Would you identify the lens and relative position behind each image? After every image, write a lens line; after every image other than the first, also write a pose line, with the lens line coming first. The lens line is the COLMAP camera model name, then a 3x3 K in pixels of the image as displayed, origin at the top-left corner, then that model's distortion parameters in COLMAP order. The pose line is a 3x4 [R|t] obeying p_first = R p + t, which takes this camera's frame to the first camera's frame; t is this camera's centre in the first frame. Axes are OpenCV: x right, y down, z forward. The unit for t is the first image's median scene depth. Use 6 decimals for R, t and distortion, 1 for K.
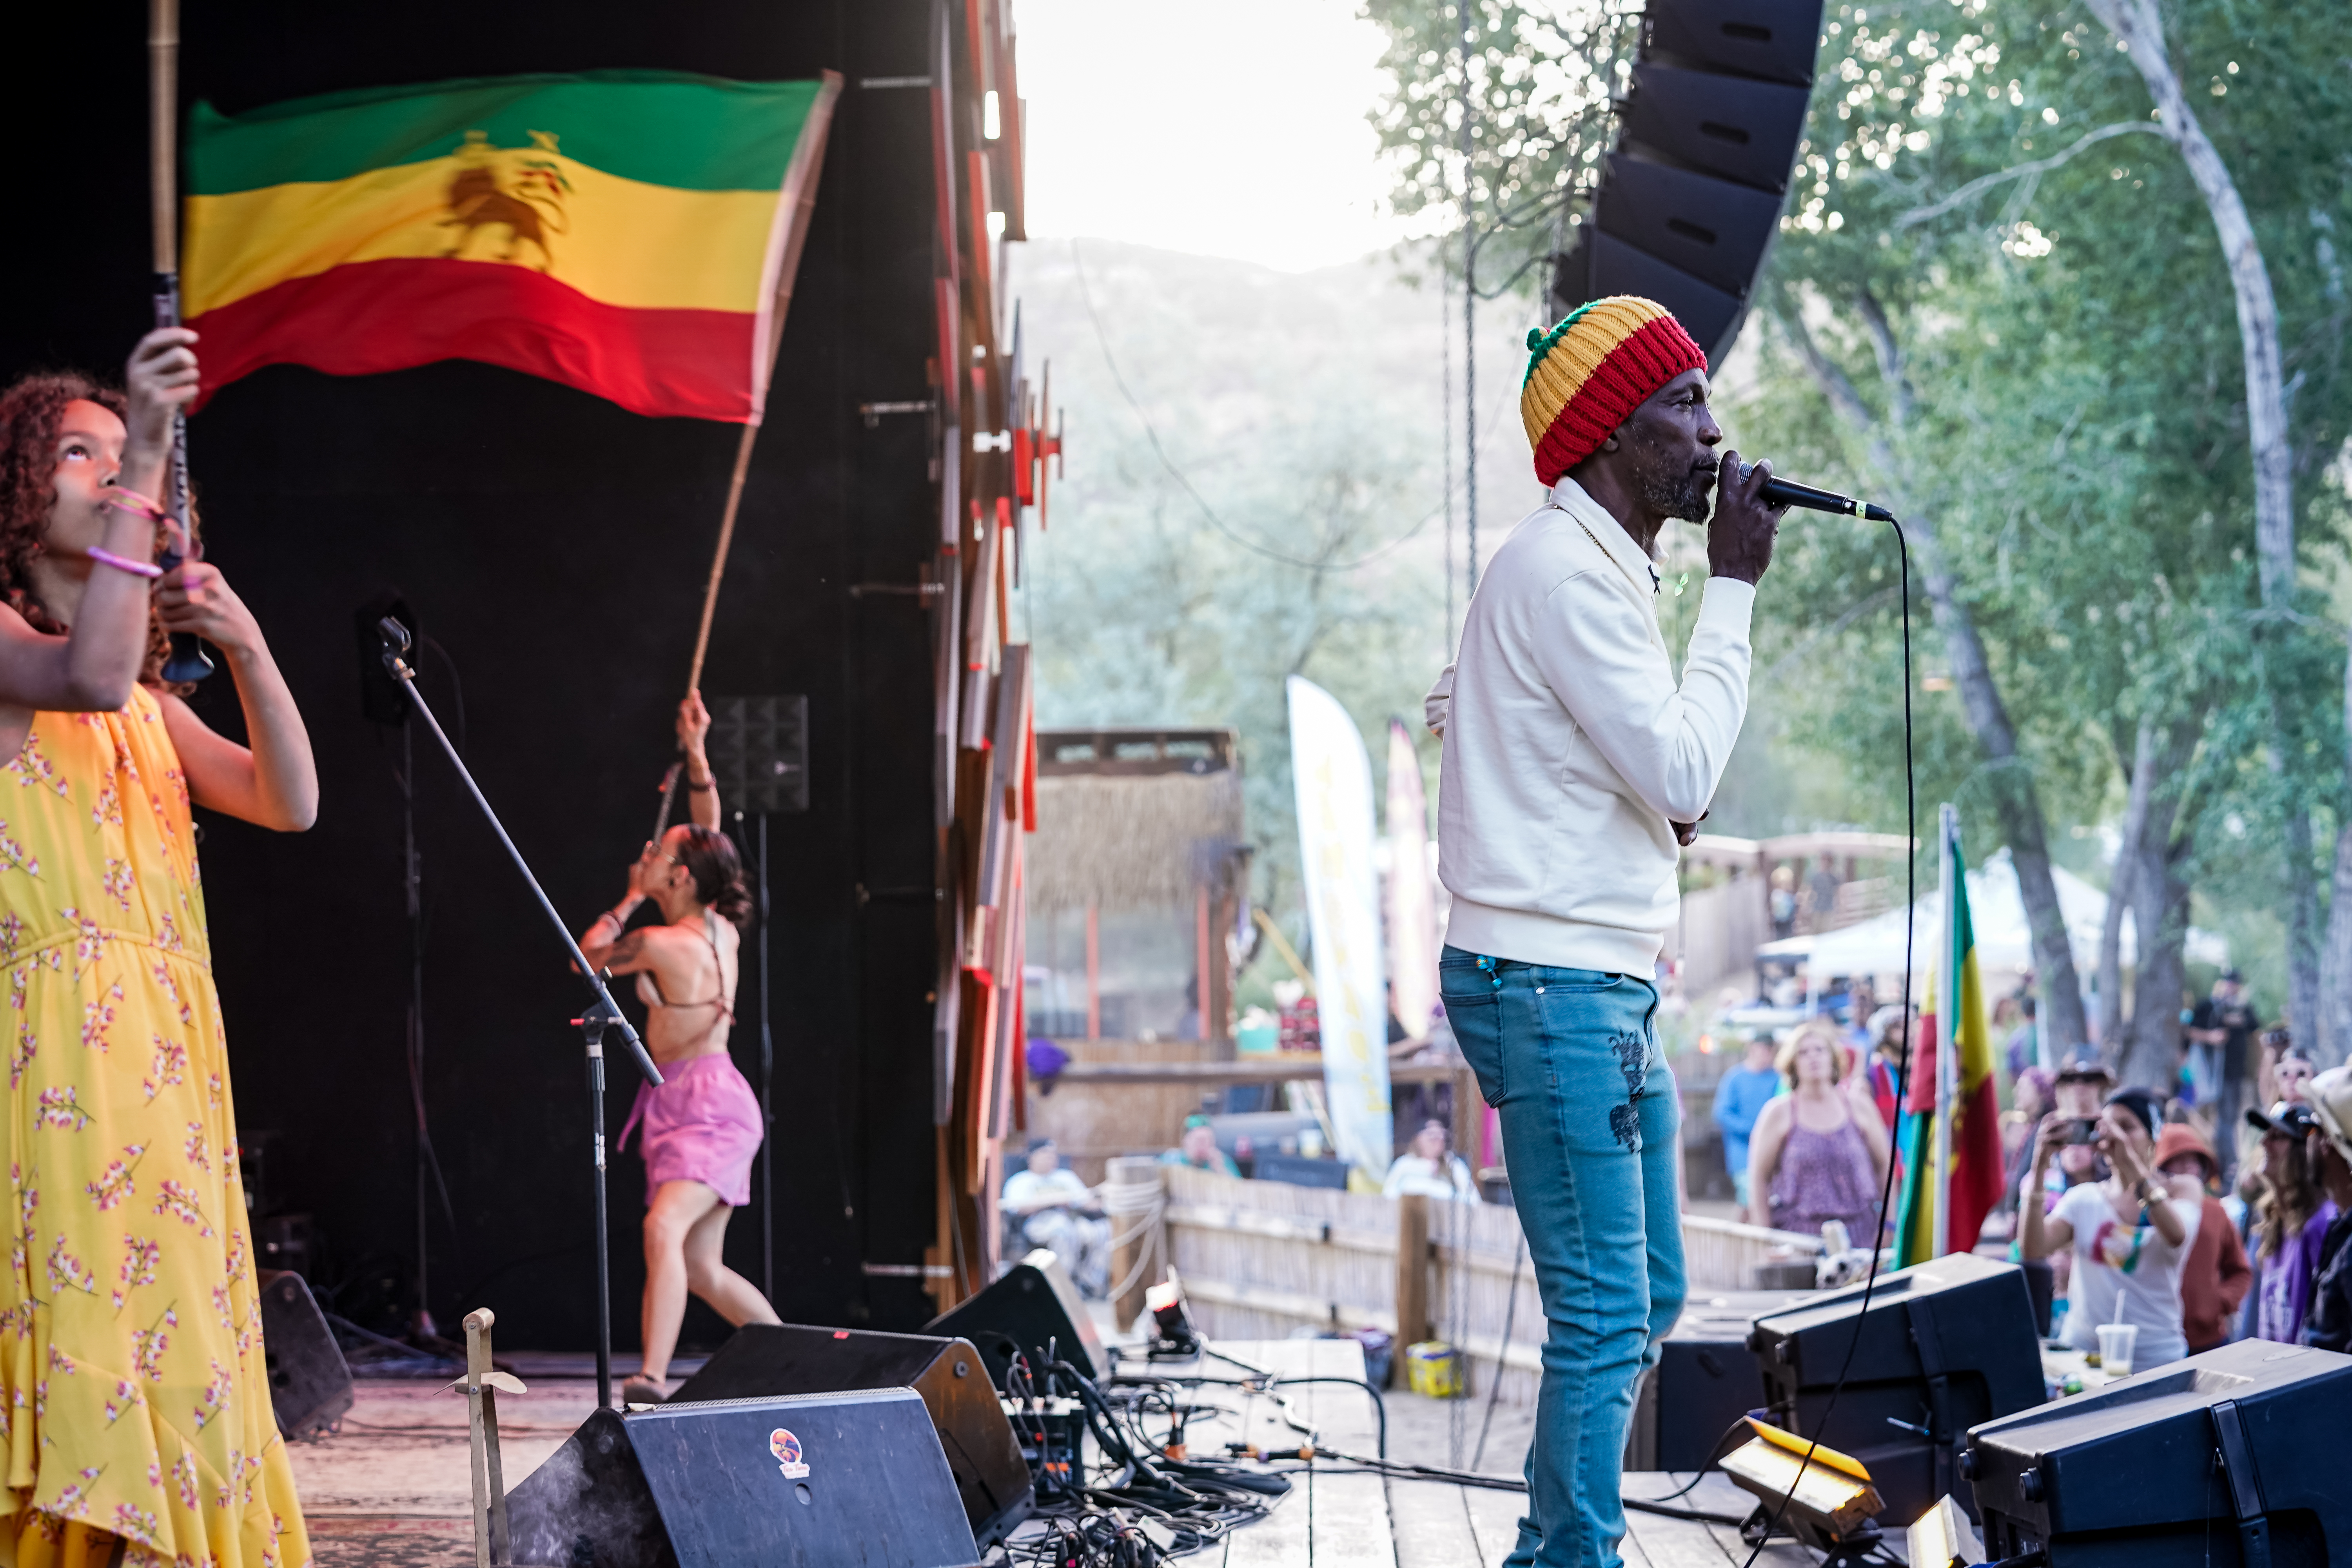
lens RADIAL K [[4810.4, 0, 1176.0], [0, 4810.4, 784.0], [0, 0, 1]] dist [-0.281246, -0.064582]
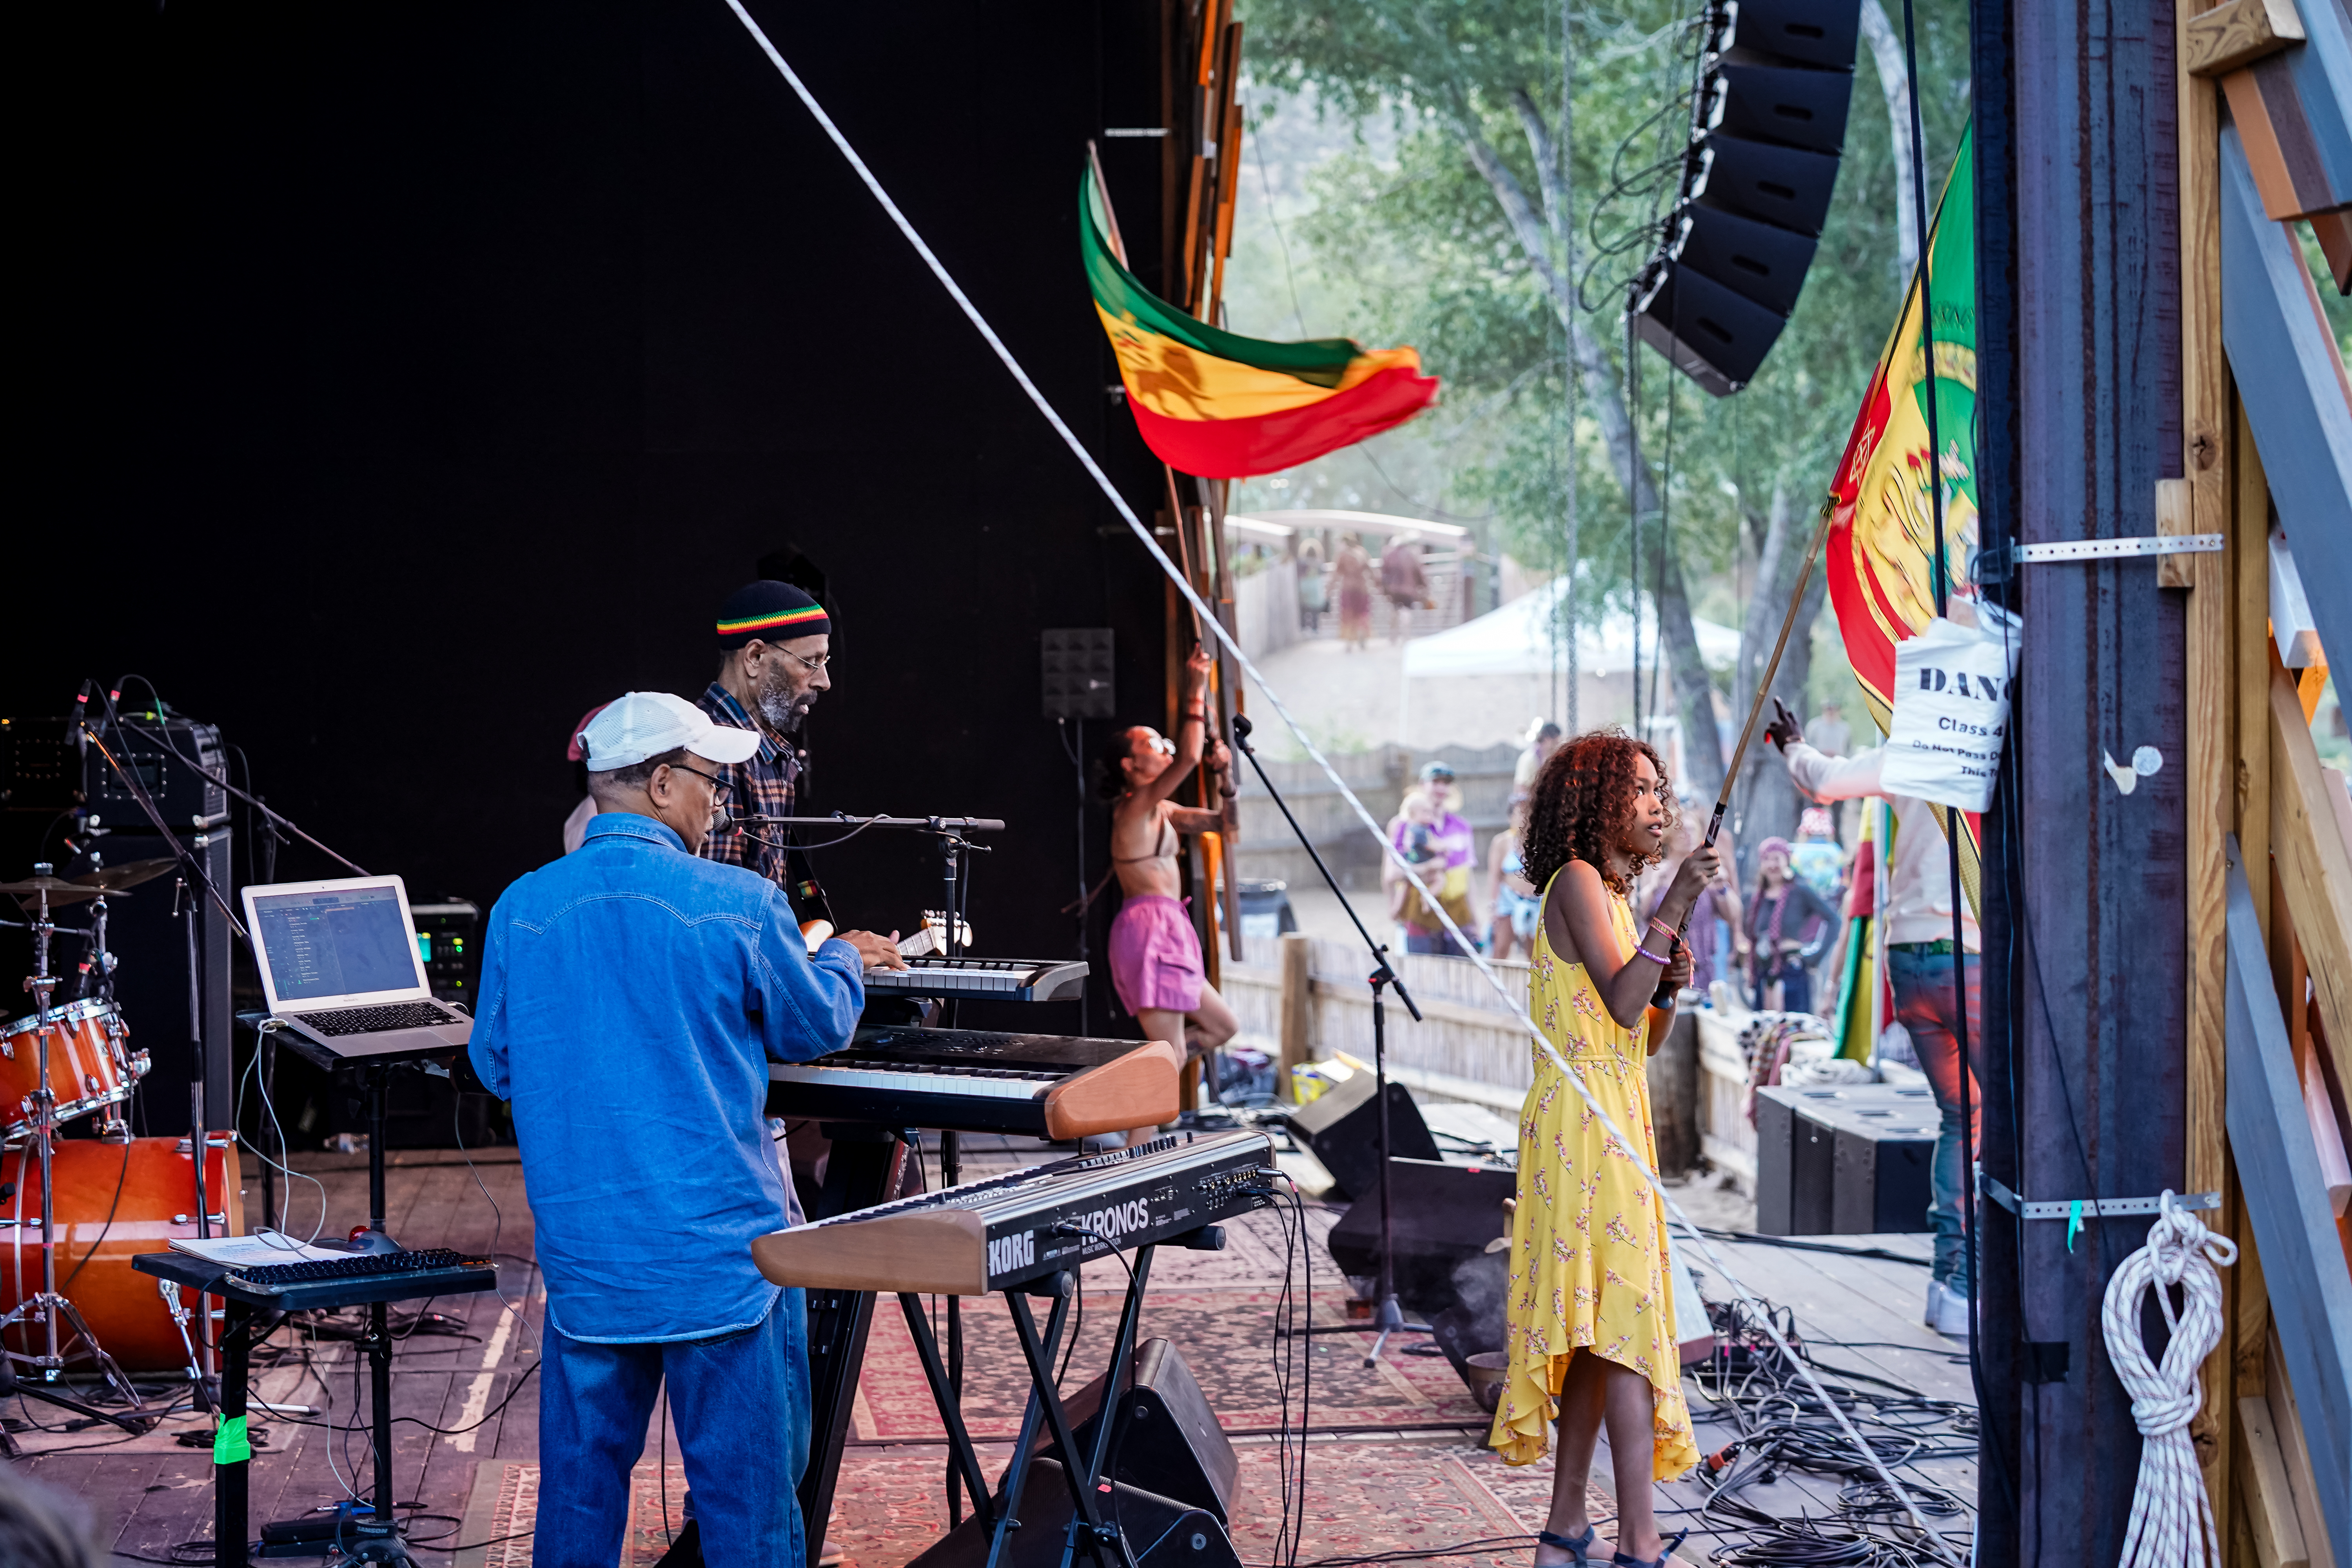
lens RADIAL K [[5154.3, 0, 1176.0], [0, 5154.3, 784.0], [0, 0, 1]] dist [-0.322219, -0.014992]
pose [[0.985758, -0.005575, 0.168078, -0.279272], [-0.009587, 0.995962, 0.089261, -0.095952], [-0.167897, -0.089601, 0.981724, -0.359135]]
